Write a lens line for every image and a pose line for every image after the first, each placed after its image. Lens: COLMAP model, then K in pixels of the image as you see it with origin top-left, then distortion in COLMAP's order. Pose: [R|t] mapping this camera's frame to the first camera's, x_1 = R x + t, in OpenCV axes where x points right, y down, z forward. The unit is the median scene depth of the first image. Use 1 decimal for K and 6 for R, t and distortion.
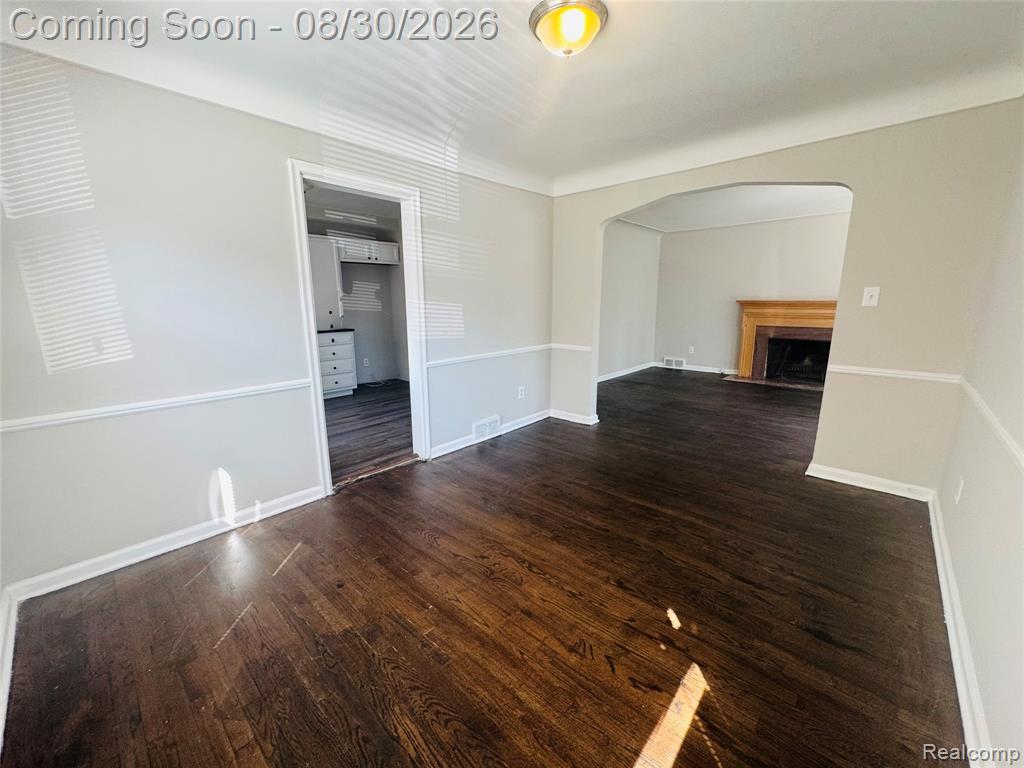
lens RADIAL K [[410.7, 0, 512.0], [0, 410.7, 382.9], [0, 0, 1]] dist [0.003616, 0.000222]
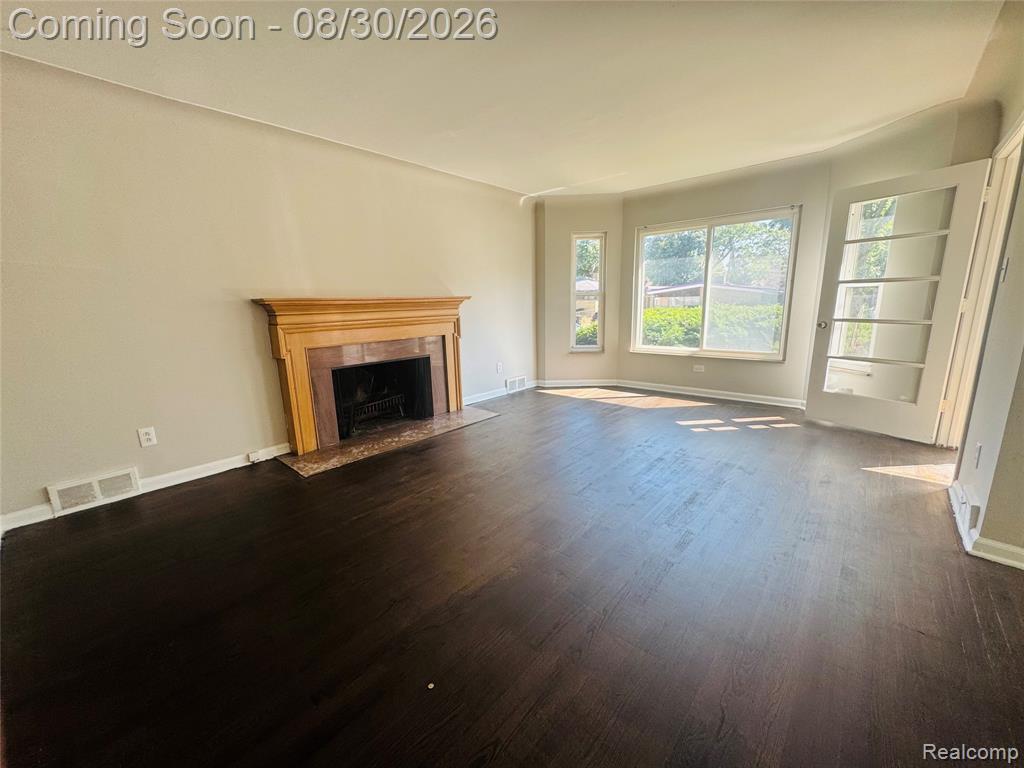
lens RADIAL K [[410.7, 0, 512.1], [0, 410.7, 382.2], [0, 0, 1]] dist [0.003616, 0.000222]
pose [[-0.010398, -0.195992, 0.980550, 0.087365], [0.219940, 0.956141, 0.193445, -0.132940], [-0.975458, 0.217674, 0.033165, 0.697892]]
